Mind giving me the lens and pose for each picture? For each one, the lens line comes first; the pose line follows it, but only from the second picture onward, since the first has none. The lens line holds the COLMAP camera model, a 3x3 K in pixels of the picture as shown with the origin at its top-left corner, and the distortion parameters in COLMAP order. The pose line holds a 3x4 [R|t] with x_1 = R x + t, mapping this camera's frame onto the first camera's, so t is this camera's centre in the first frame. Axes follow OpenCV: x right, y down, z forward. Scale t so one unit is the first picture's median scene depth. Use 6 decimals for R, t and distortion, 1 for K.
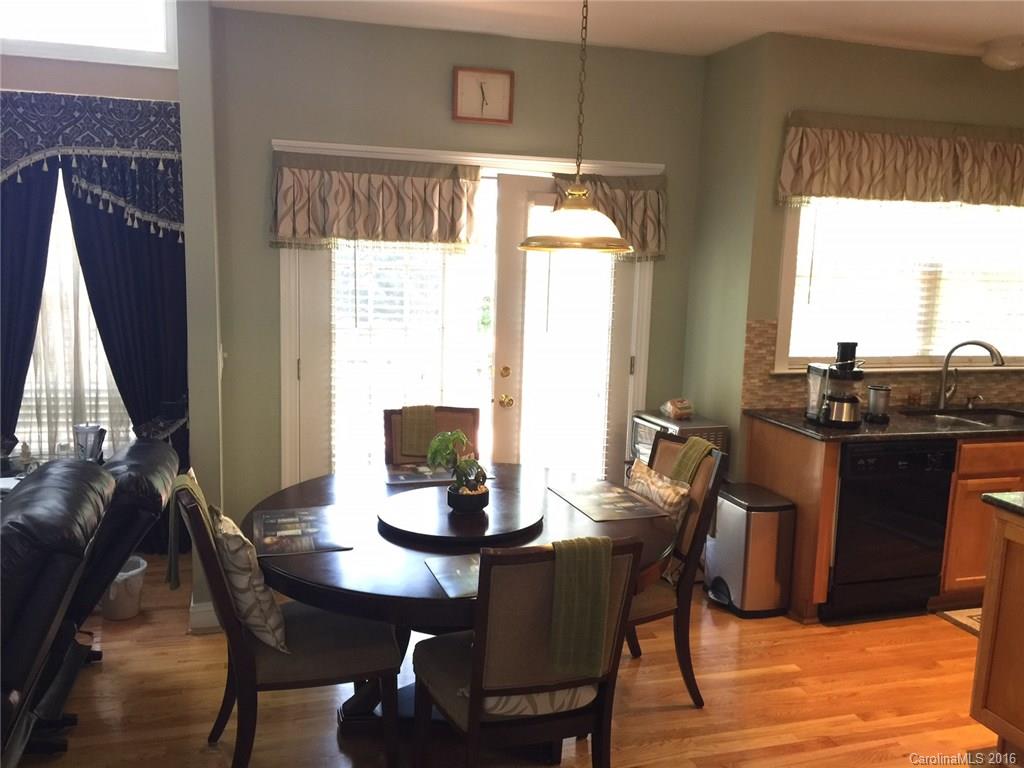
lens RADIAL K [[877.2, 0, 509.6], [0, 877.2, 378.9], [0, 0, 1]] dist [0.068847, -0.075561]
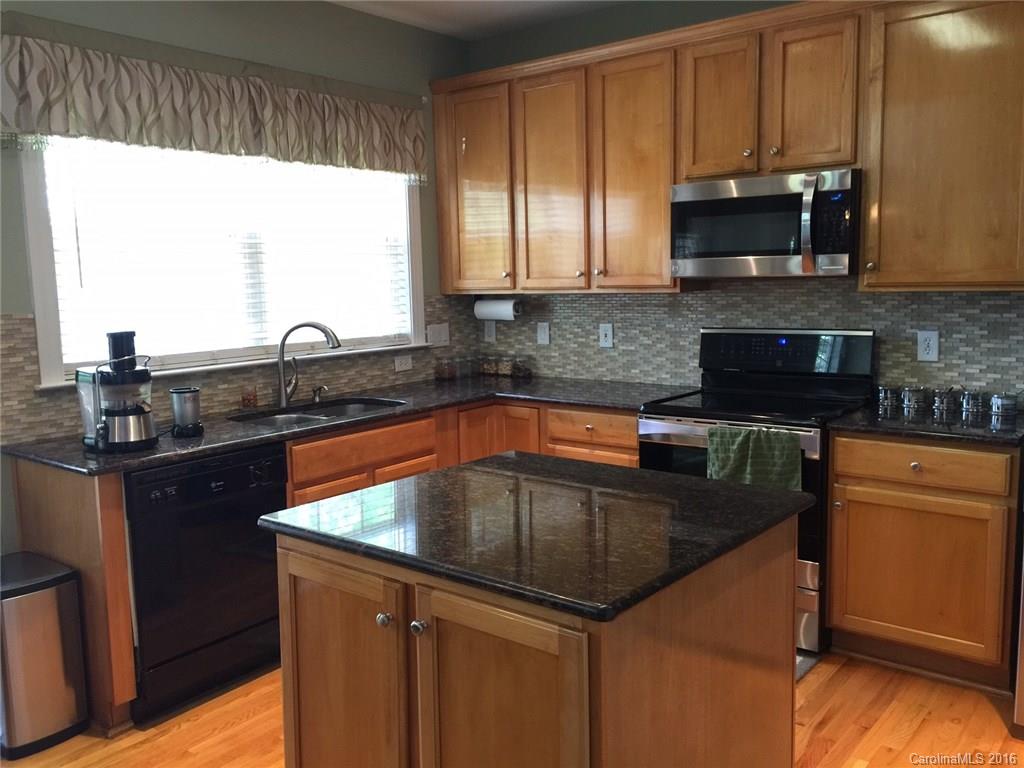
lens RADIAL K [[877.2, 0, 509.6], [0, 877.2, 378.9], [0, 0, 1]] dist [0.068847, -0.075561]
pose [[0.824468, -0.115597, 0.553976, 0.216876], [0.131209, 0.991287, 0.011575, 0.026843], [-0.550488, 0.063143, 0.832452, 0.205146]]
